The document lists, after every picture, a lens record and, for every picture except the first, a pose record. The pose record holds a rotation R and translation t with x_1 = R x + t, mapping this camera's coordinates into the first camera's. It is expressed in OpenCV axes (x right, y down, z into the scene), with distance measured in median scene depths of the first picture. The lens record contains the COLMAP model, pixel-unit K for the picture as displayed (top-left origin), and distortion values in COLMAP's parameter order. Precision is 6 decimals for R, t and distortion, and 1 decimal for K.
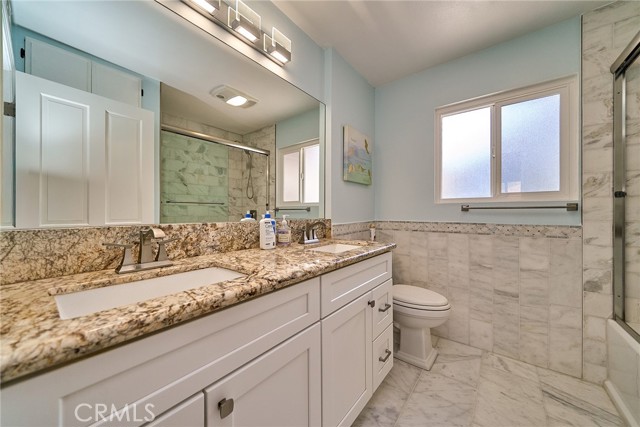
lens RADIAL K [[234.8, 0, 309.9], [0, 234.8, 213.1], [0, 0, 1]] dist [-0.000571, -0.000138]
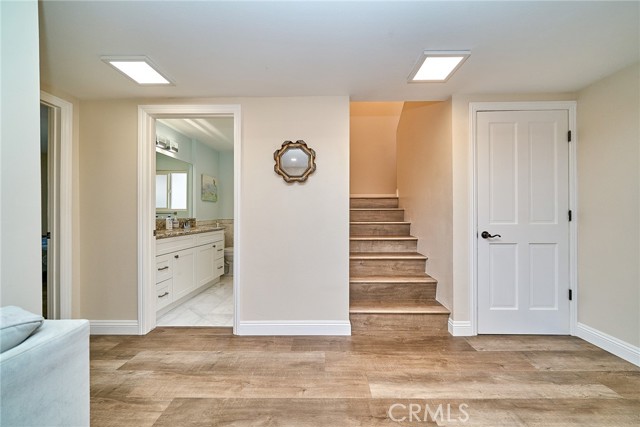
lens RADIAL K [[217.9, 0, 323.5], [0, 217.9, 213.6], [0, 0, 1]] dist [-0.000357, -0.000047]
pose [[0.783684, 0.000448, 0.621160, -0.301790], [0.005523, 0.999955, -0.007690, 0.005864], [-0.621136, 0.009457, 0.783646, -1.674815]]
